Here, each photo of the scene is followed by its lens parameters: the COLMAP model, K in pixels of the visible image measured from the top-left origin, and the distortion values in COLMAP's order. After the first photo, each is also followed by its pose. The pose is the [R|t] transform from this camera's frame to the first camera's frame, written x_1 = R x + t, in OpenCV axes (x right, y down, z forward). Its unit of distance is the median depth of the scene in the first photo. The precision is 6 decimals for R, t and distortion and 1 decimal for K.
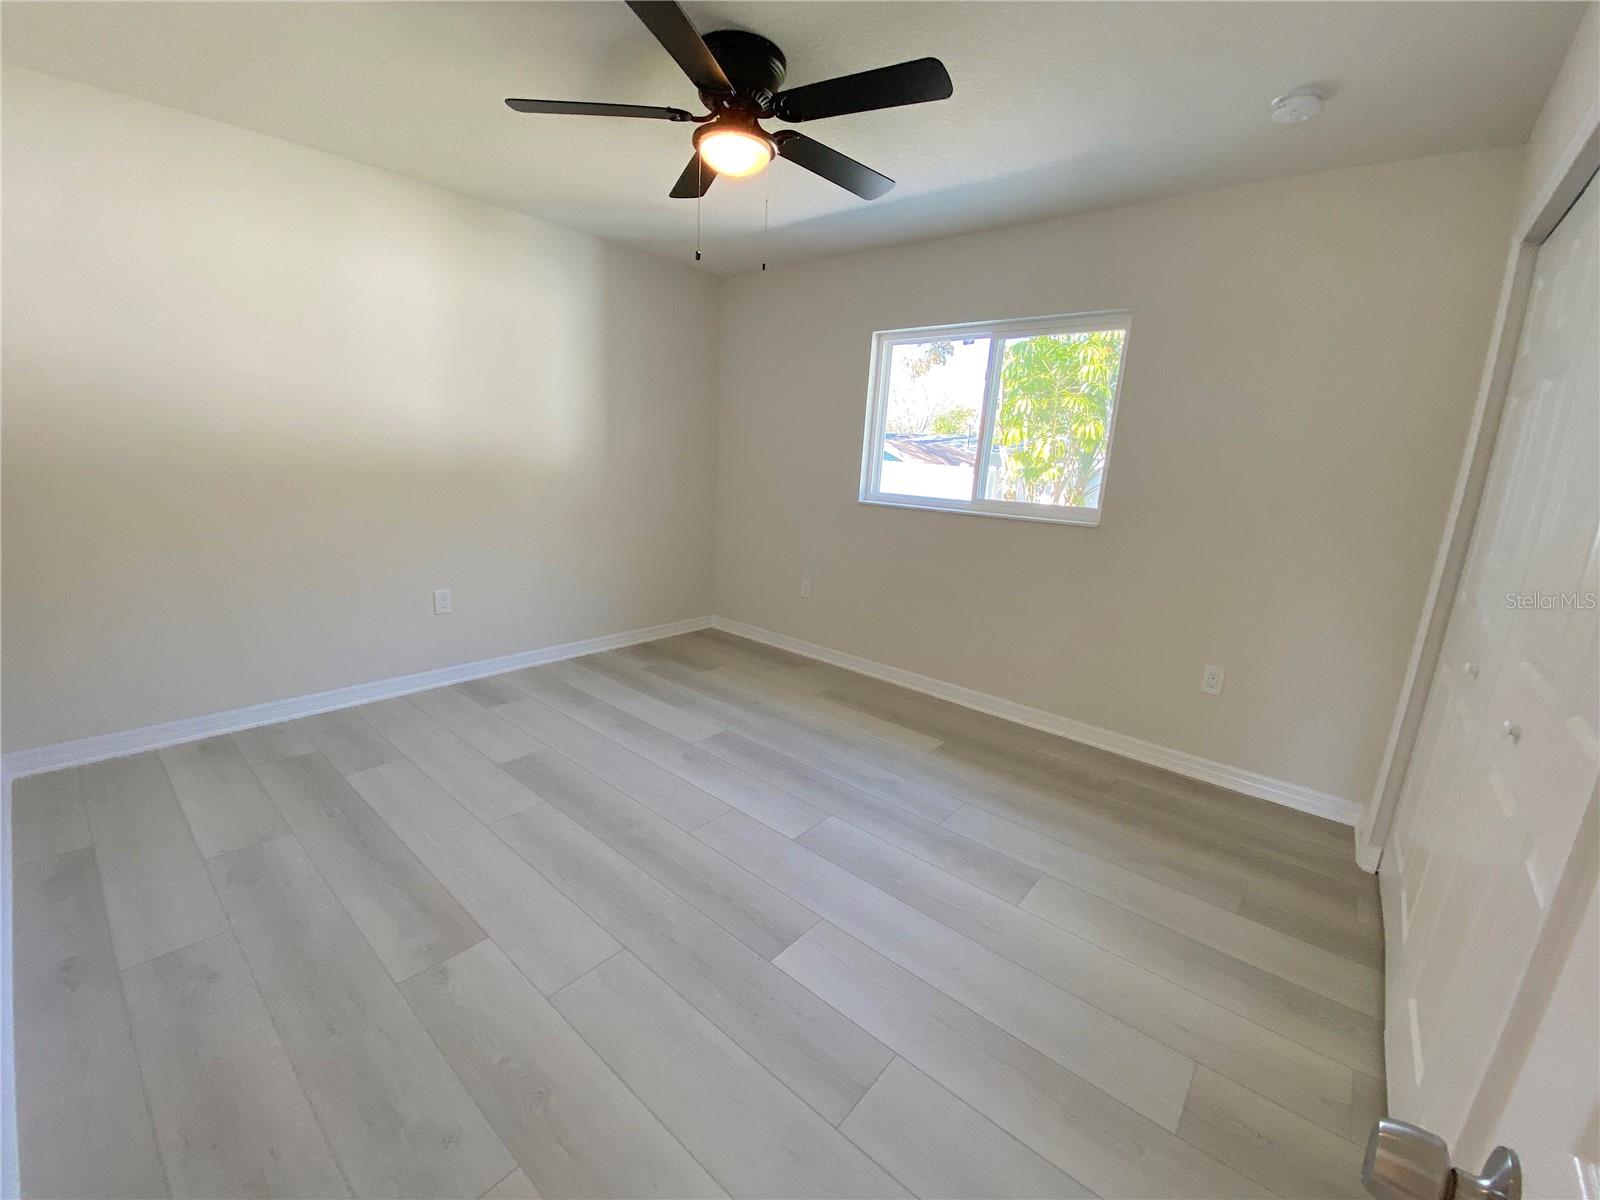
lens RADIAL K [[654.2, 0, 797.7], [0, 654.2, 597.6], [0, 0, 1]] dist [0.000337, -0.000335]
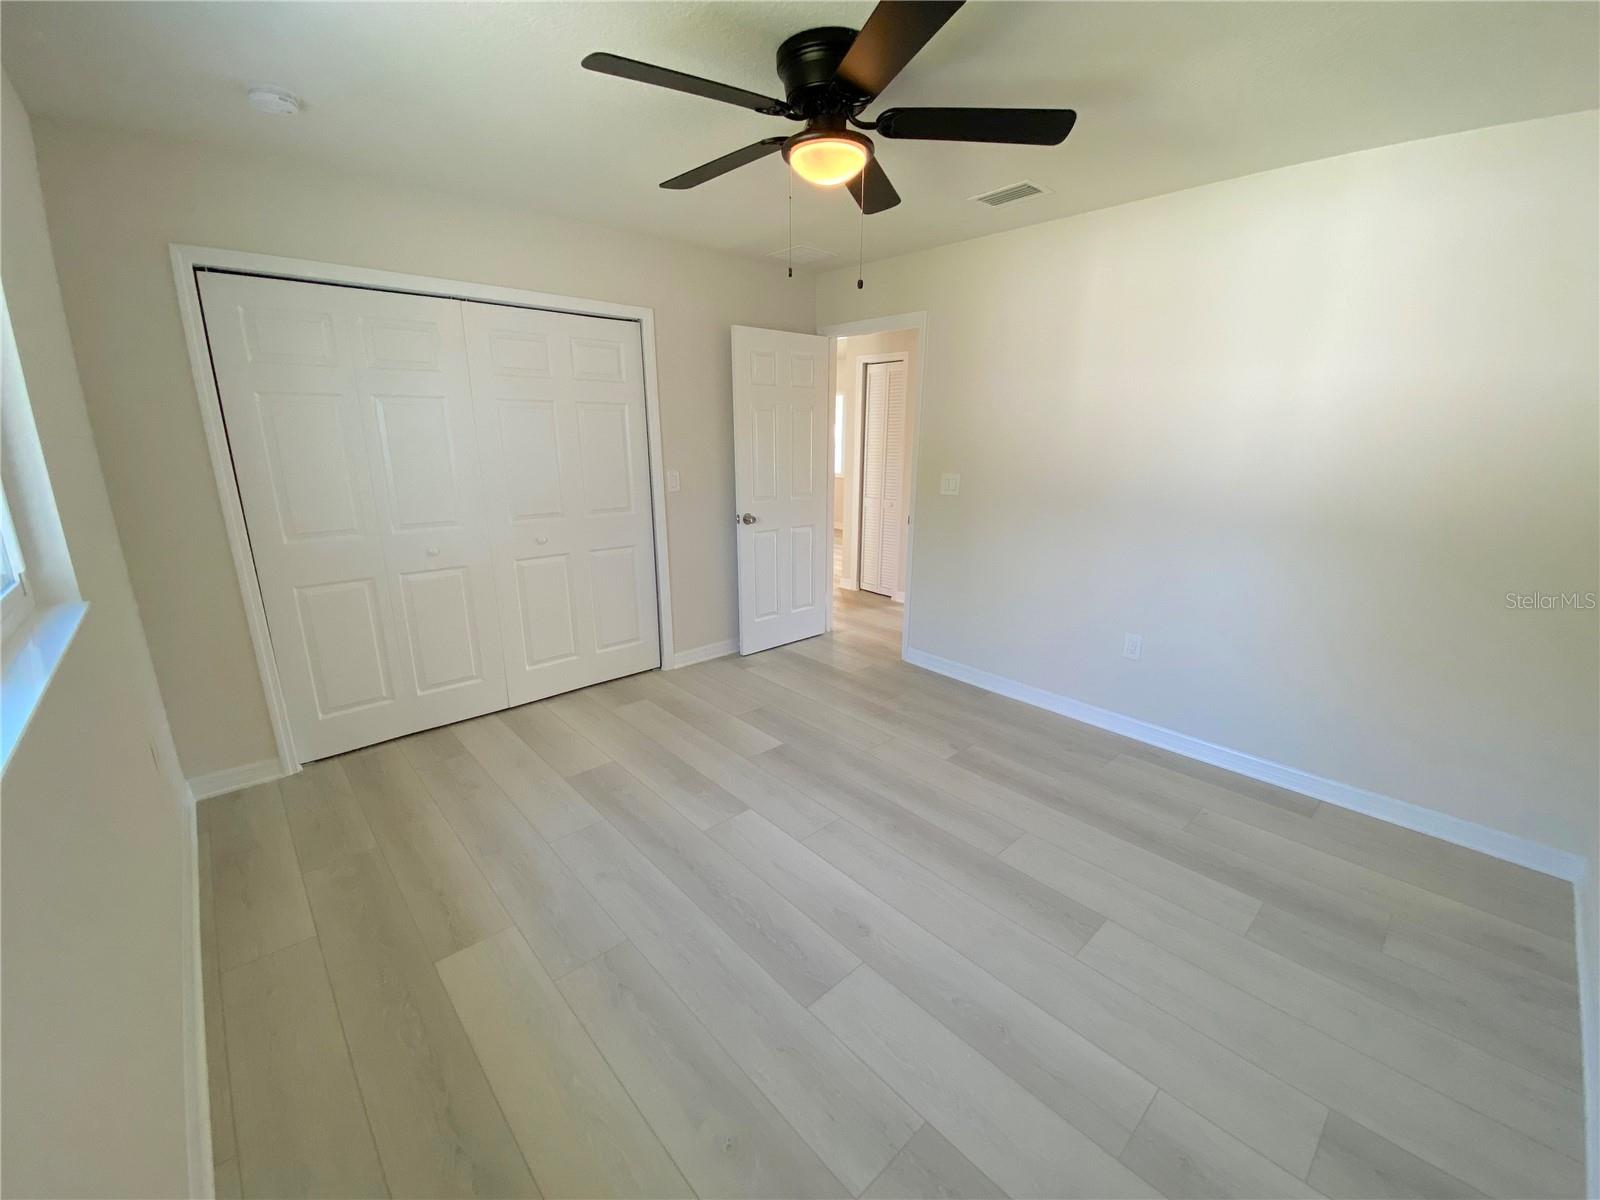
lens RADIAL K [[647.6, 0, 806.2], [0, 647.6, 595.9], [0, 0, 1]] dist [-0.001293, -0.000376]
pose [[-0.991794, -0.085527, 0.095021, -0.165938], [-0.034073, 0.893219, 0.448330, -0.432734], [-0.123219, 0.441413, -0.888803, 1.685432]]
